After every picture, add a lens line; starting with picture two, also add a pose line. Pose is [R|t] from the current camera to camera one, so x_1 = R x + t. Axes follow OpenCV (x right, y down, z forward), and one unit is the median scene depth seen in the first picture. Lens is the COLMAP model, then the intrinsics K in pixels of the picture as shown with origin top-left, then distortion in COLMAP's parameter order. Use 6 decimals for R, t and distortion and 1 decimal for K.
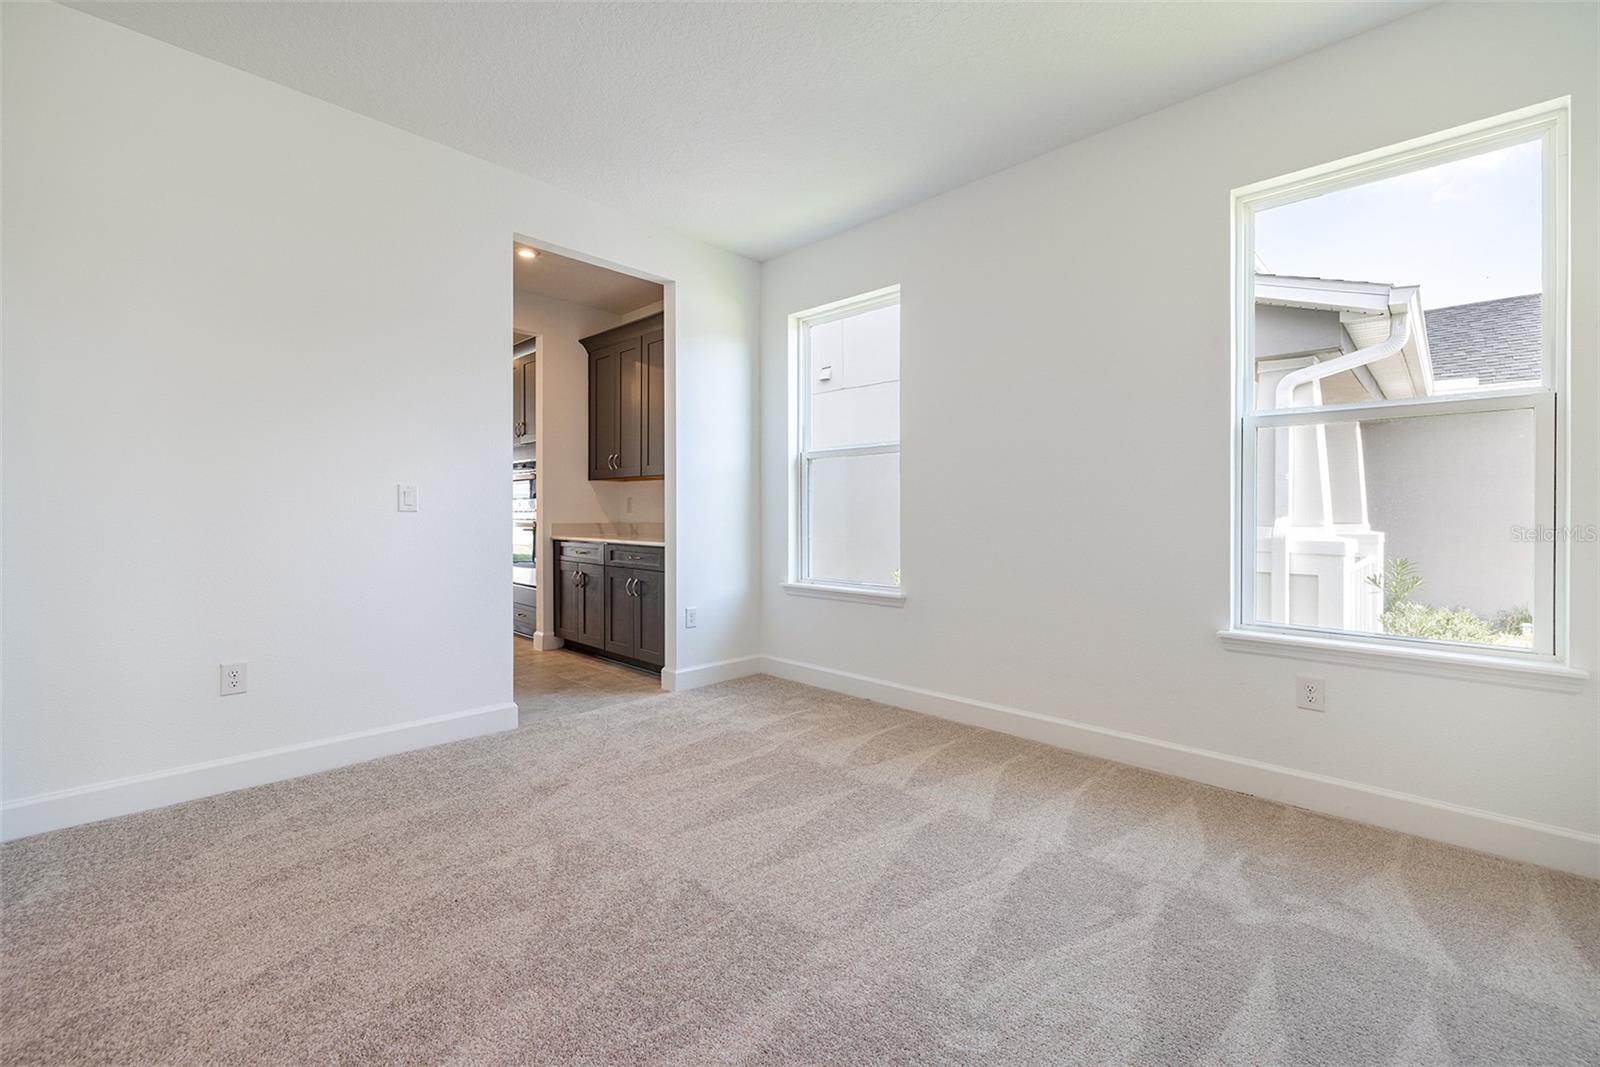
lens RADIAL K [[679.5, 0, 795.6], [0, 679.5, 521.6], [0, 0, 1]] dist [0.002118, 0.000258]
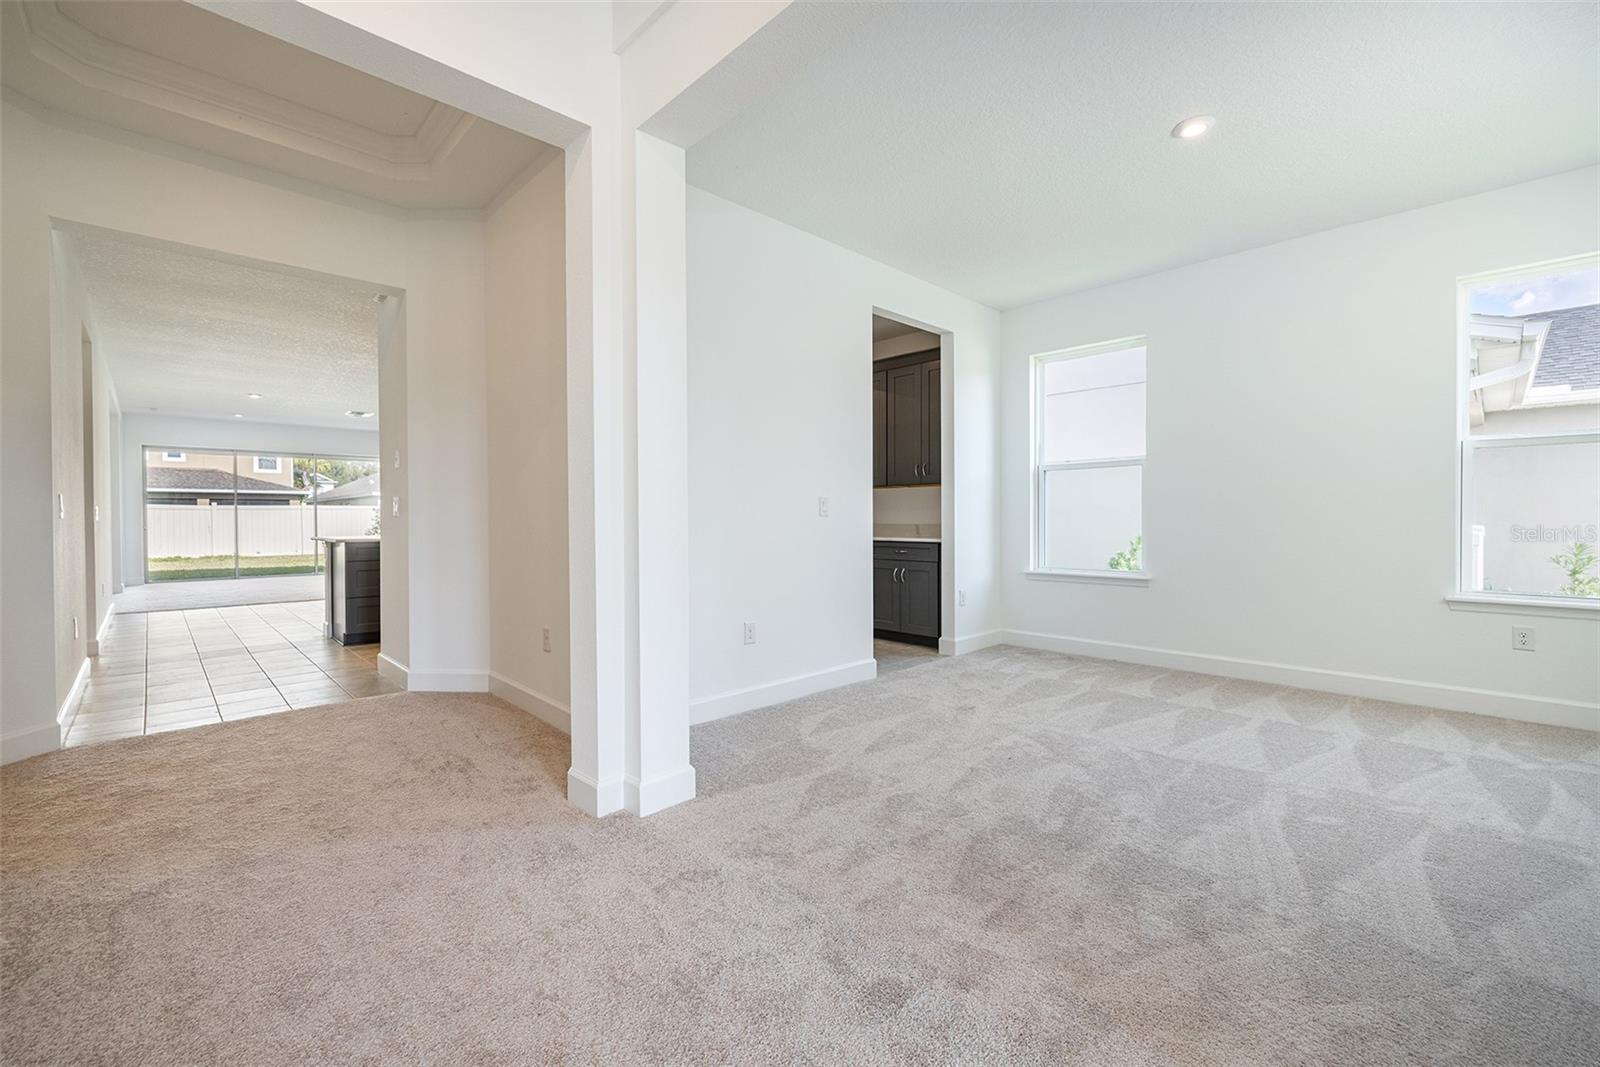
lens RADIAL K [[673.5, 0, 800.0], [0, 673.5, 533.5], [0, 0, 1]] dist [0.000653, -0.000515]
pose [[0.999374, -0.009855, -0.033991, -0.434517], [0.010347, 0.999844, 0.014313, -0.000057], [0.033844, -0.014656, 0.999320, -0.277064]]
